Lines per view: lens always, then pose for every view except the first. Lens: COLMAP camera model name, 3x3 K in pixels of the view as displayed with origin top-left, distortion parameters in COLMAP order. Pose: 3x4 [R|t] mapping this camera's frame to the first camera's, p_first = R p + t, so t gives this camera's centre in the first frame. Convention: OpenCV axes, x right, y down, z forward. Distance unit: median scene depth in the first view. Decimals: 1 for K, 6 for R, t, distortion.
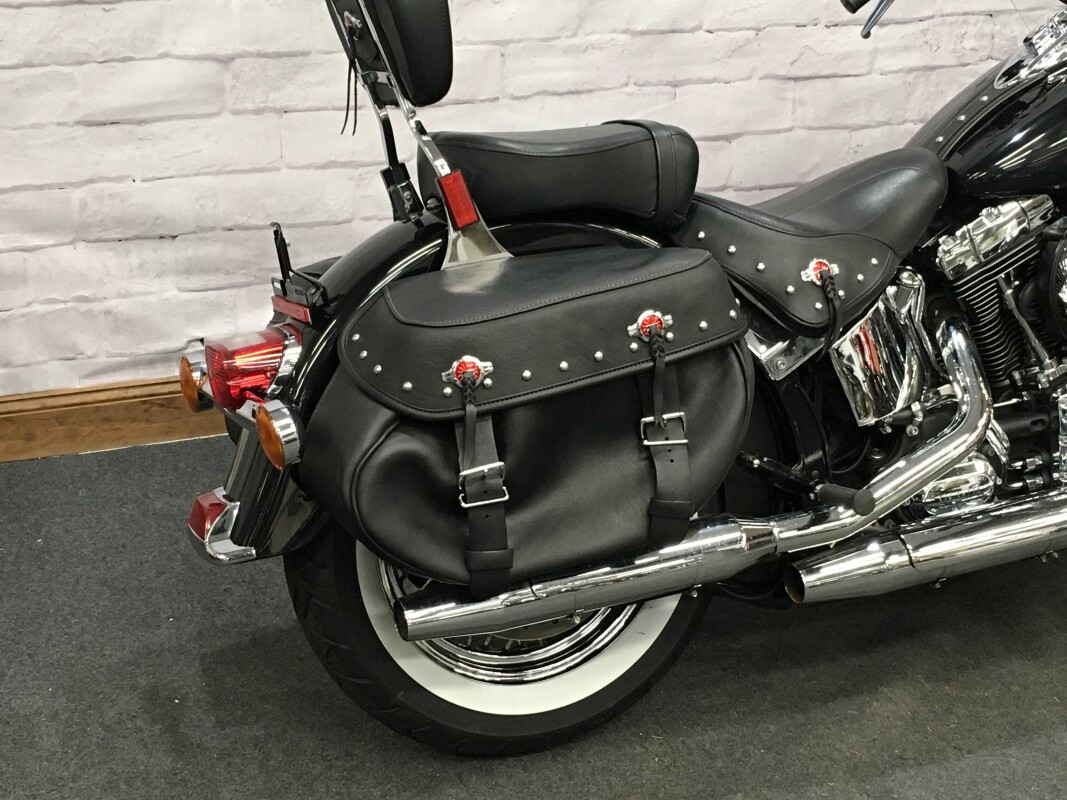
lens RADIAL K [[1807.8, 0, 531.9], [0, 1807.8, 396.9], [0, 0, 1]] dist [0.028530, 0.000000]
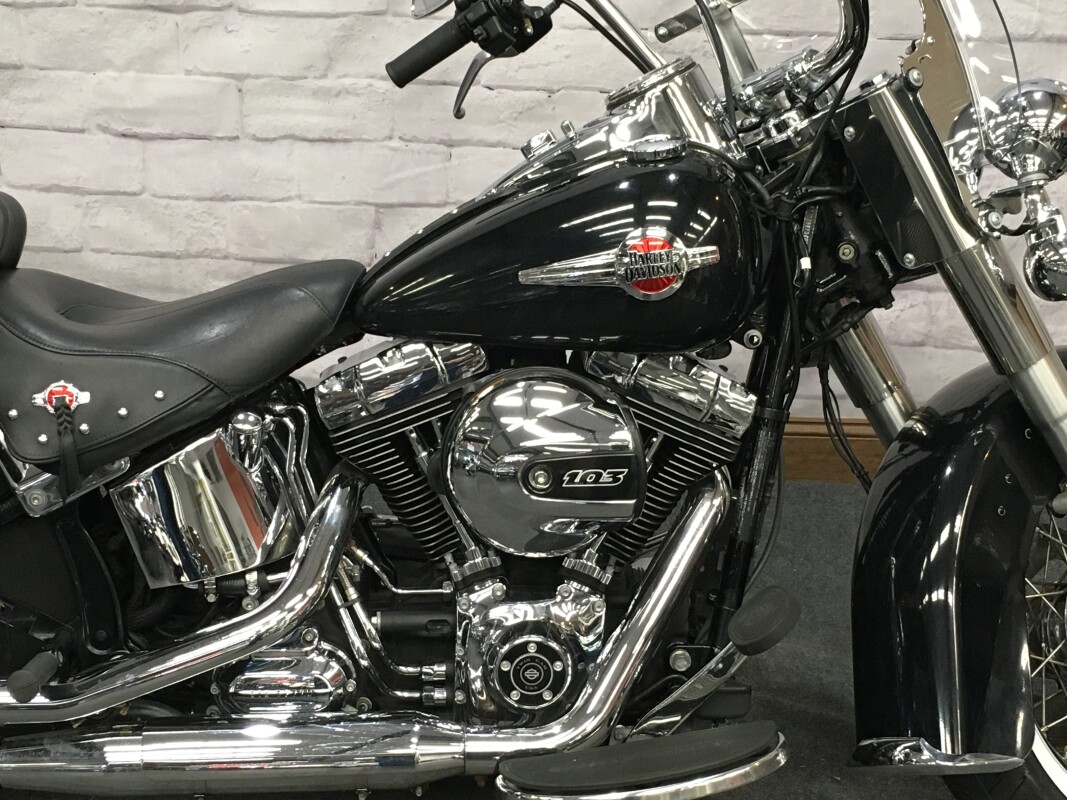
lens RADIAL K [[1807.8, 0, 533.0], [0, 1807.8, 404.4], [0, 0, 1]] dist [0.028530, 0.000000]
pose [[0.932197, 0.150416, -0.329217, 0.438779], [-0.157189, 0.987550, 0.006111, -0.061615], [0.326037, 0.046053, 0.944235, 0.196917]]
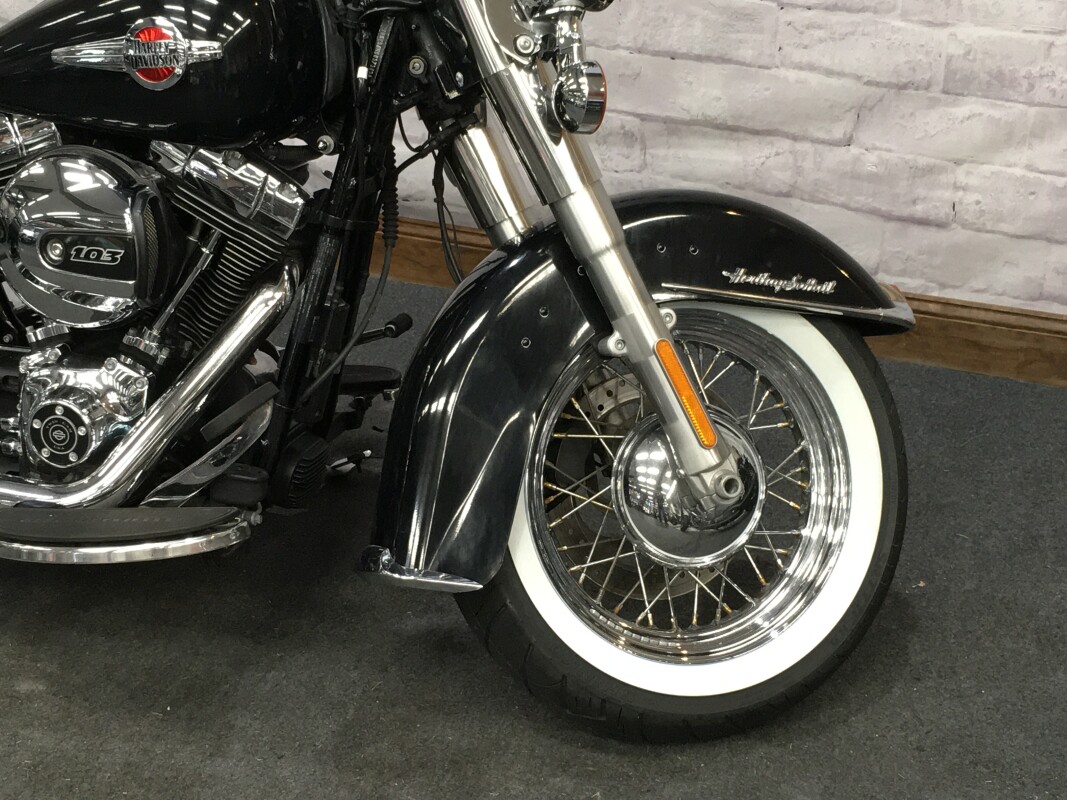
lens RADIAL K [[1807.8, 0, 534.2], [0, 1807.8, 398.7], [0, 0, 1]] dist [0.028530, 0.000000]
pose [[0.788379, 0.296997, -0.538749, 0.733836], [-0.261276, 0.954486, 0.143843, -0.118937], [0.556950, 0.027360, 0.830095, 0.331760]]
